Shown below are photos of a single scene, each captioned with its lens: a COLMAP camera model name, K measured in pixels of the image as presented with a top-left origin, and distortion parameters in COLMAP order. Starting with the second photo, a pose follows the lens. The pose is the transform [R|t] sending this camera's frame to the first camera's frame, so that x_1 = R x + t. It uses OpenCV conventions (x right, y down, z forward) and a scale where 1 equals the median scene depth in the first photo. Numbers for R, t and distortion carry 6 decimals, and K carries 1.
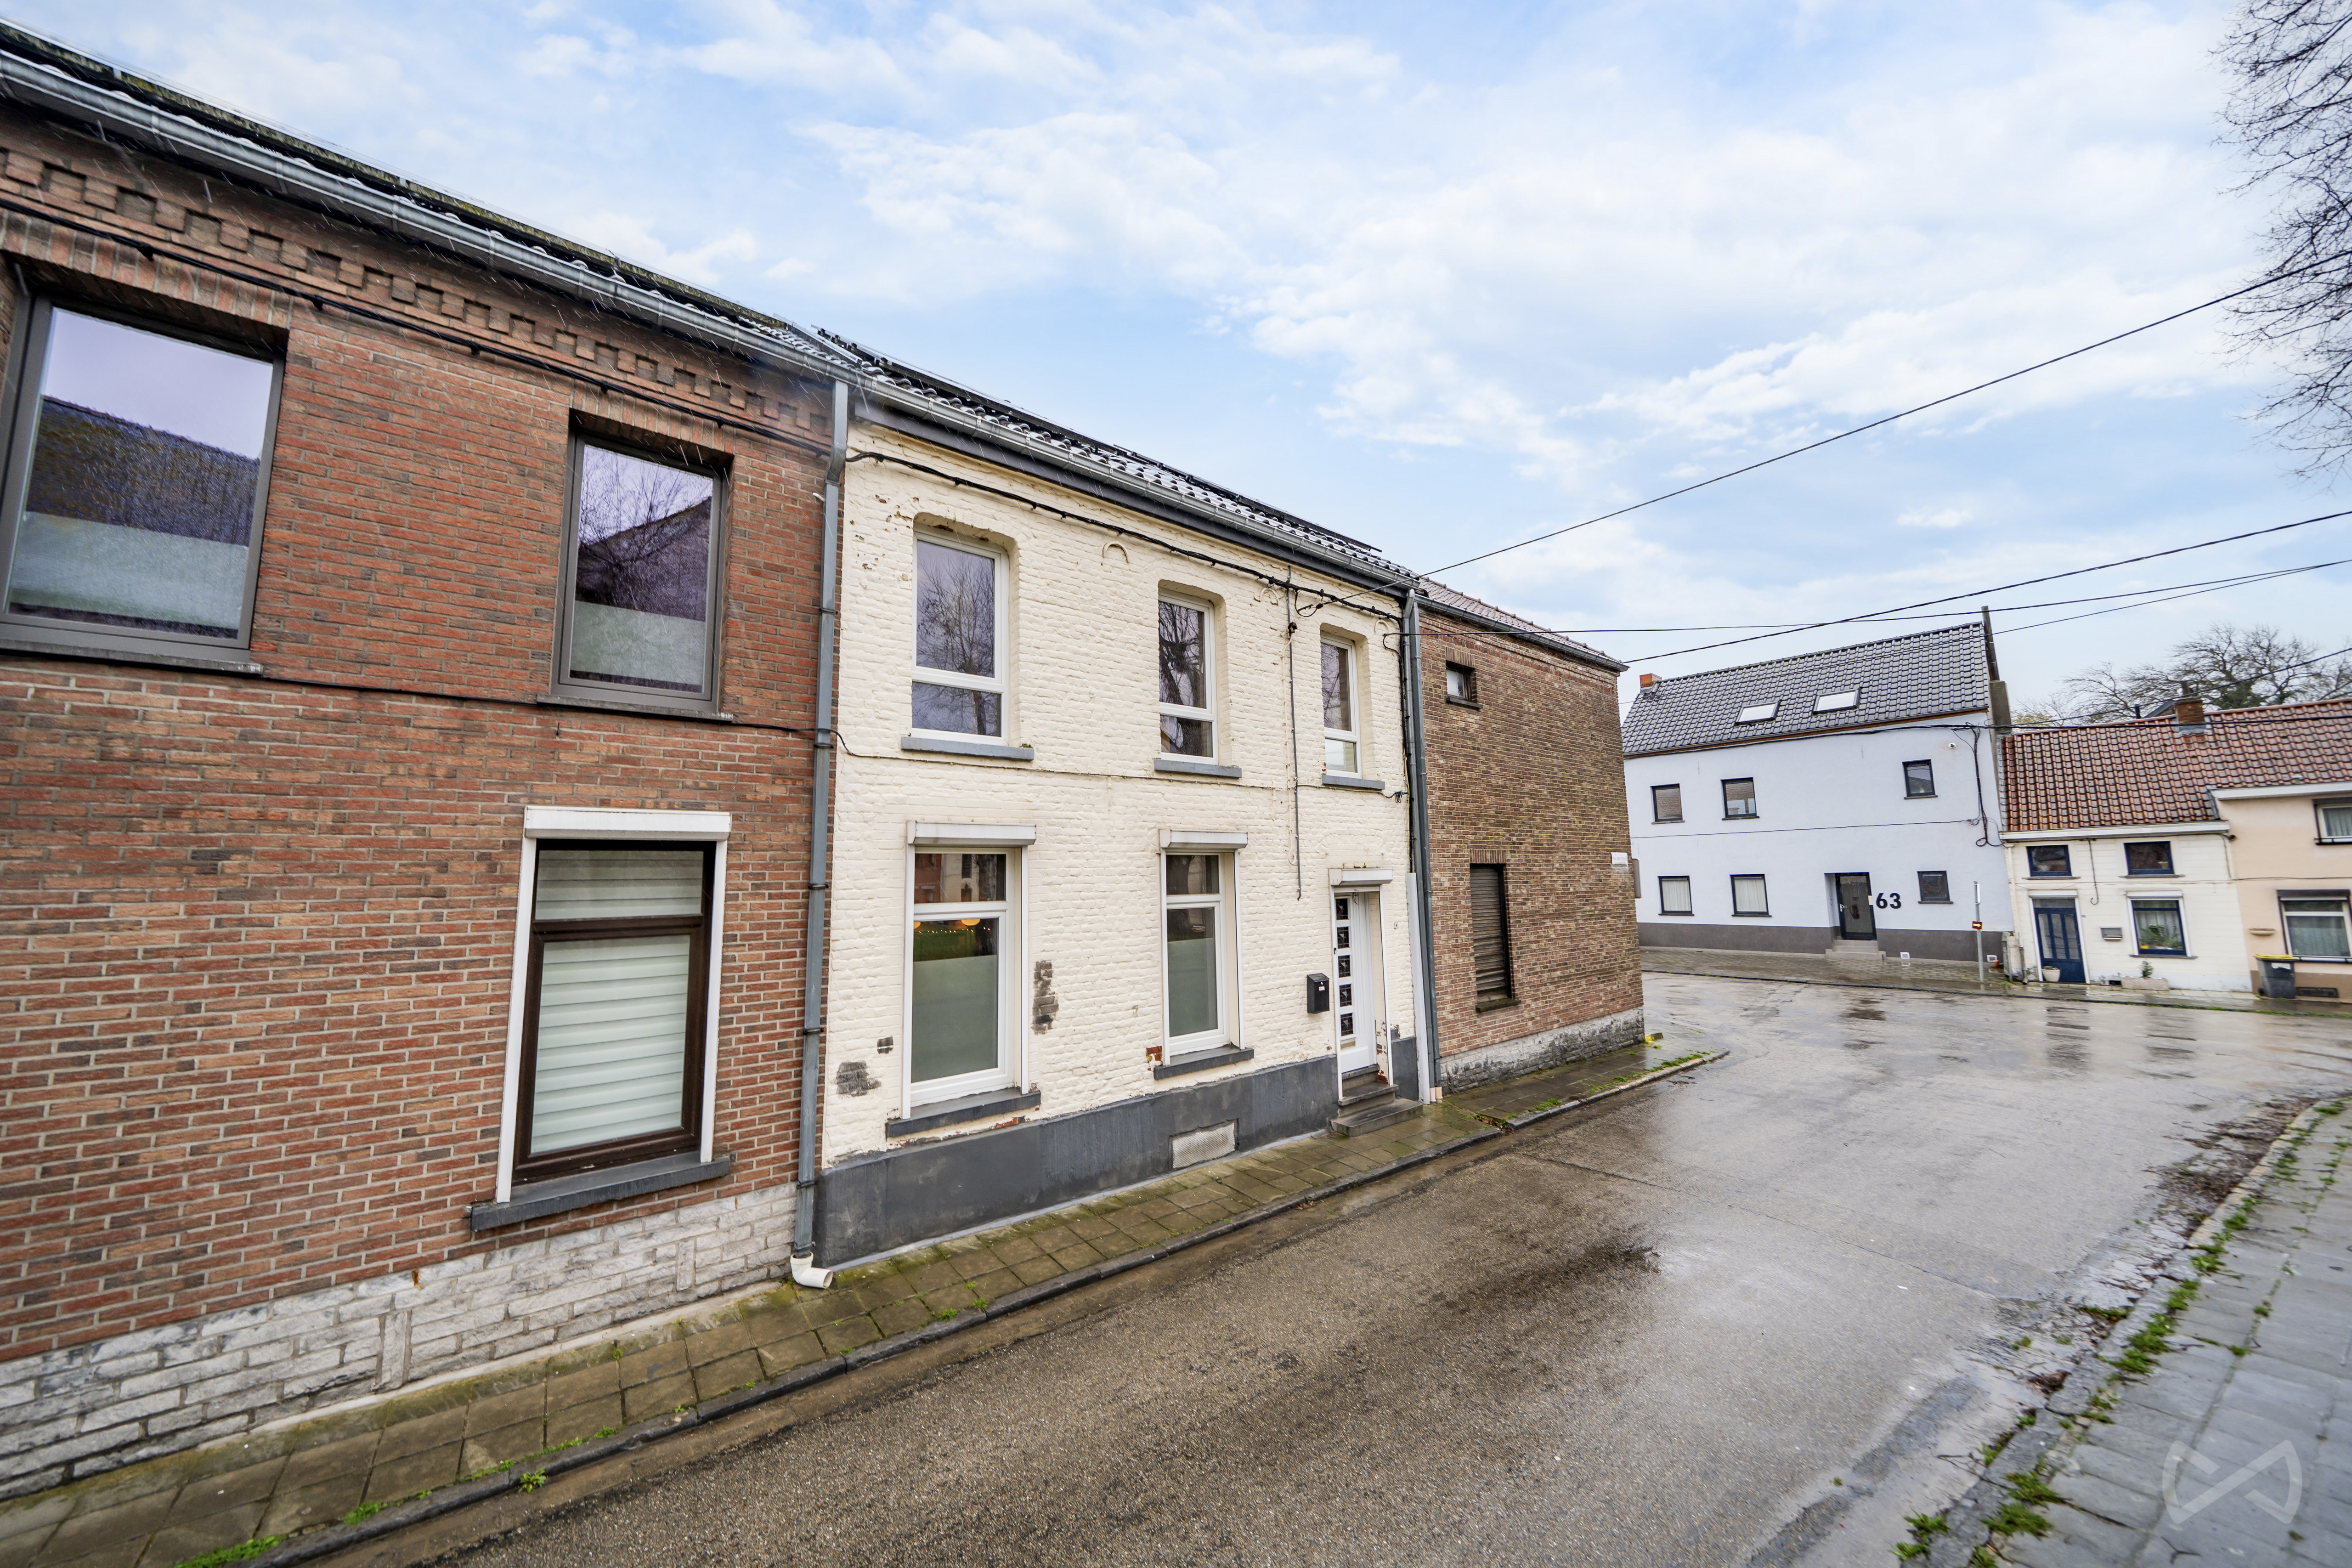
lens RADIAL K [[765.2, 0, 1190.7], [0, 765.2, 769.3], [0, 0, 1]] dist [0.000802, -0.003021]
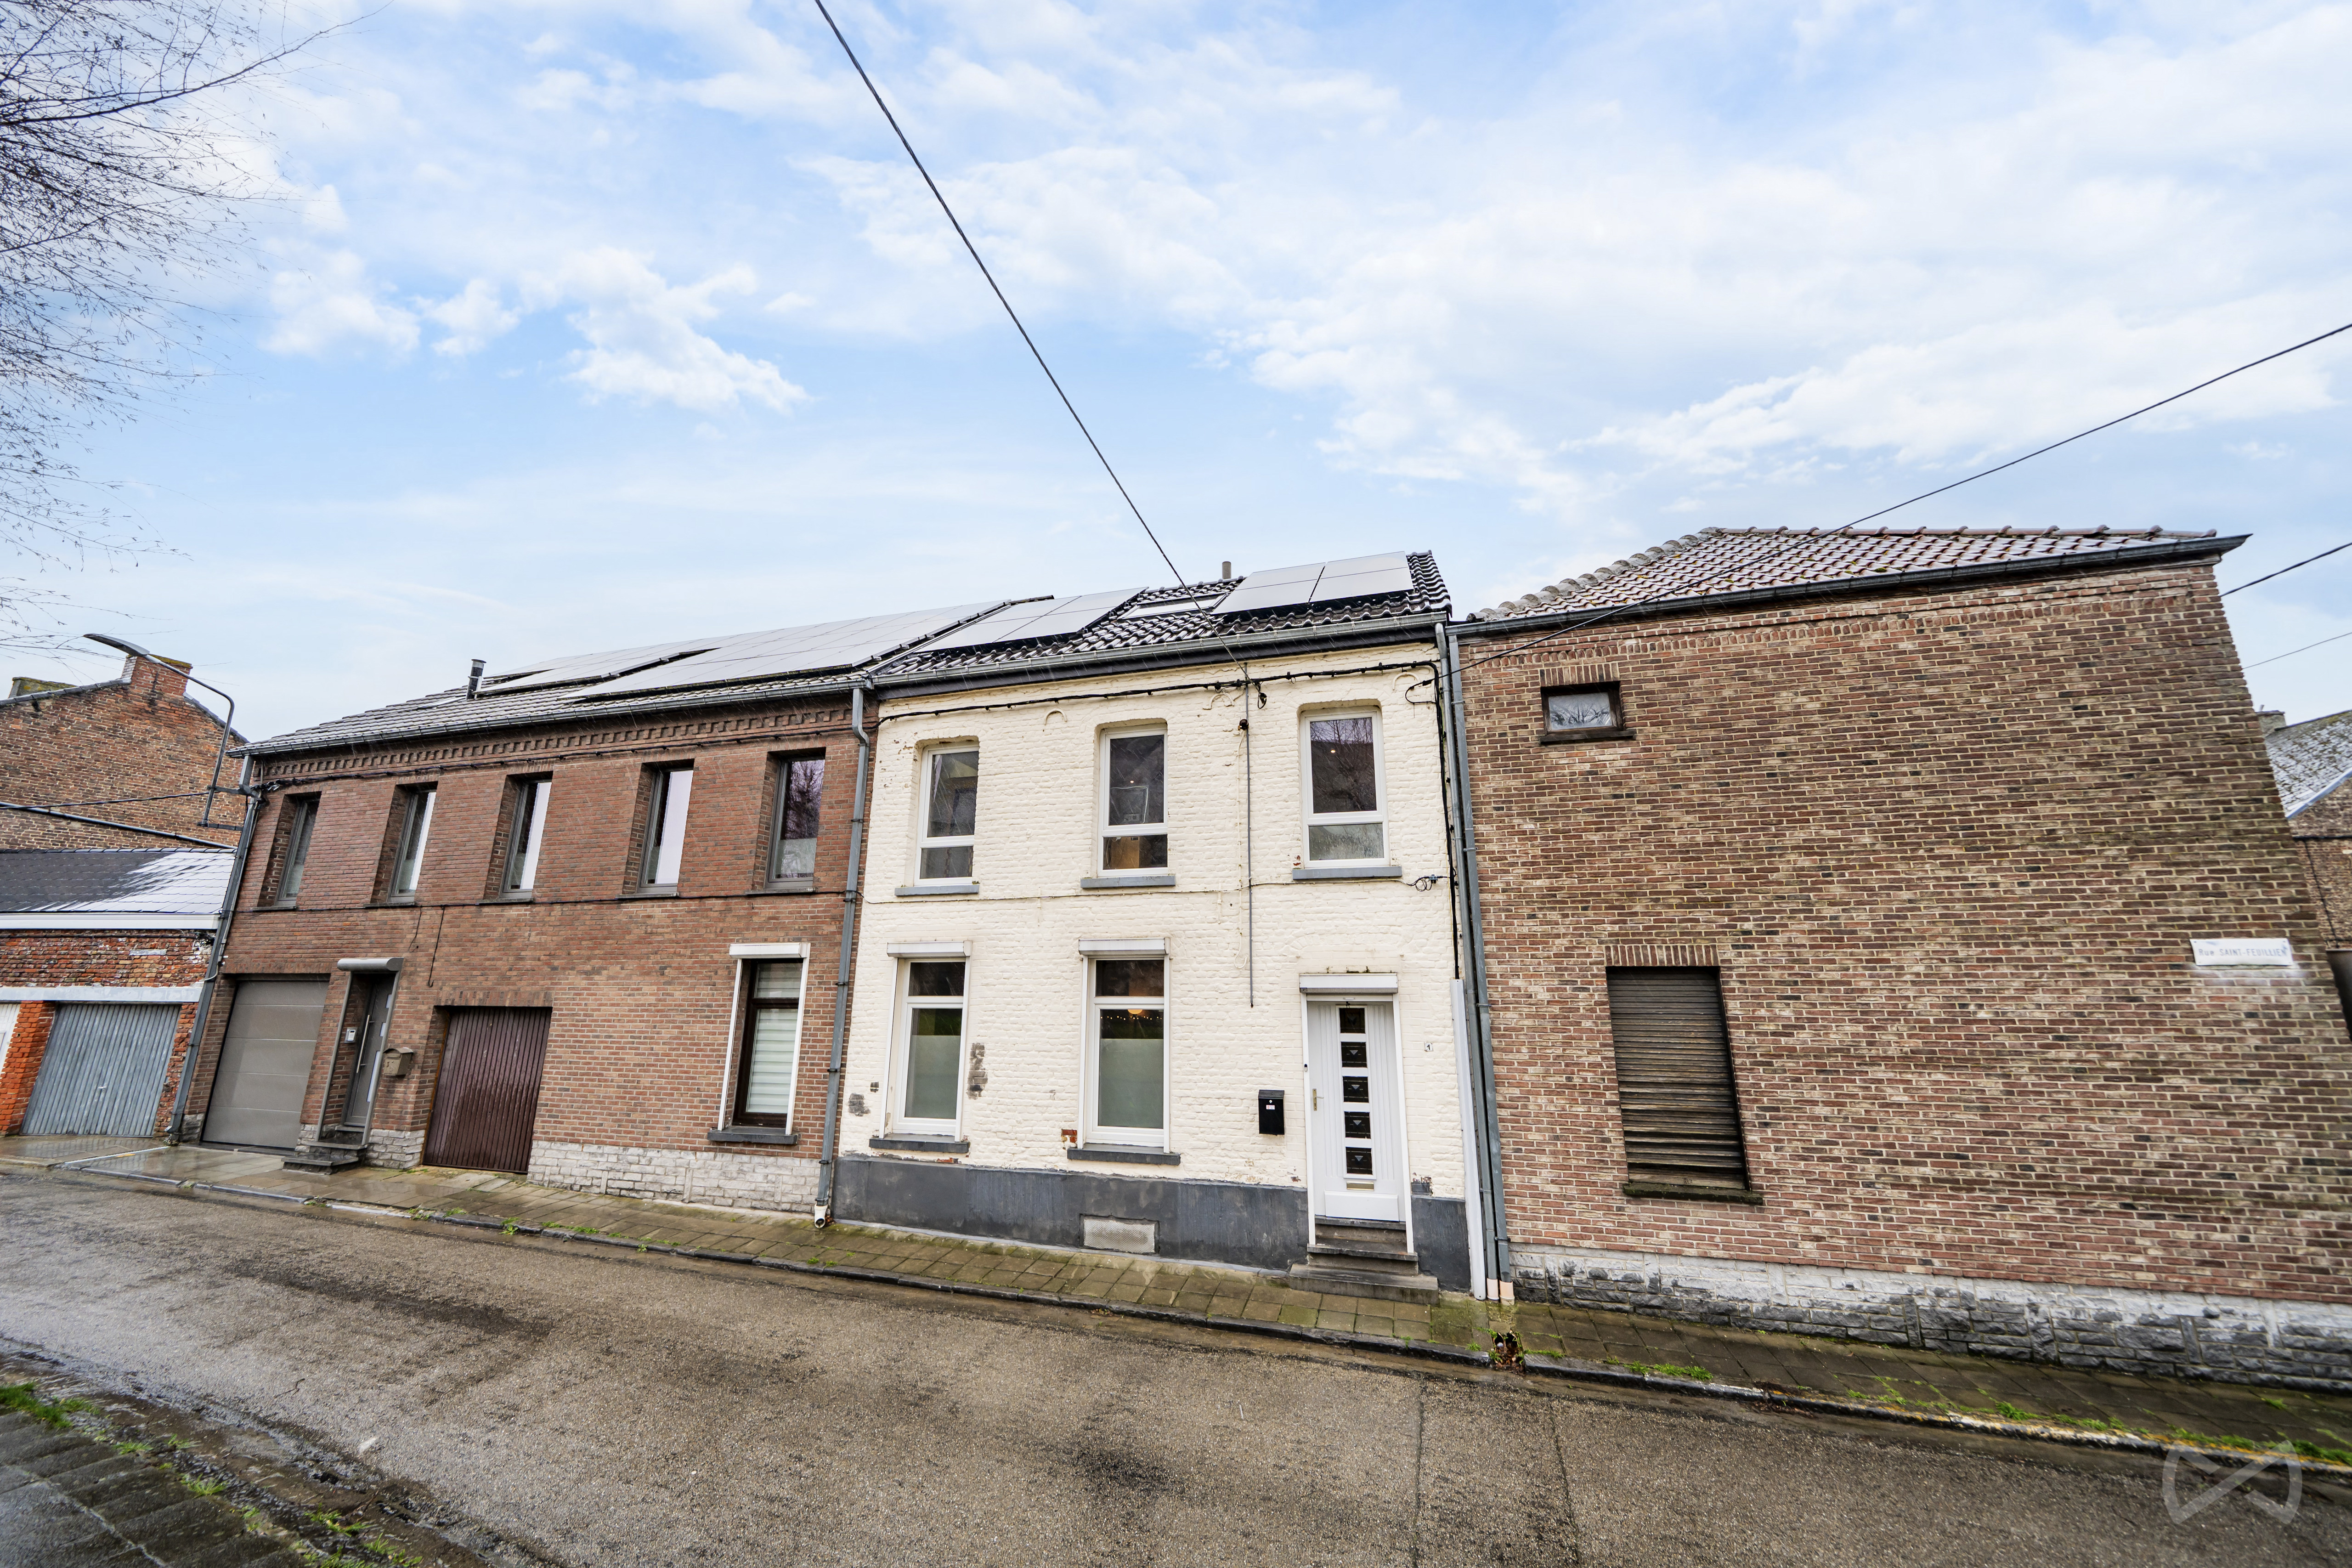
lens RADIAL K [[765.2, 0, 1190.7], [0, 765.2, 769.3], [0, 0, 1]] dist [0.000802, -0.003021]
pose [[0.607746, -0.182230, -0.772940, 1.245615], [0.109320, 0.983247, -0.145857, 0.013642], [0.786571, 0.004146, 0.617486, 0.489452]]
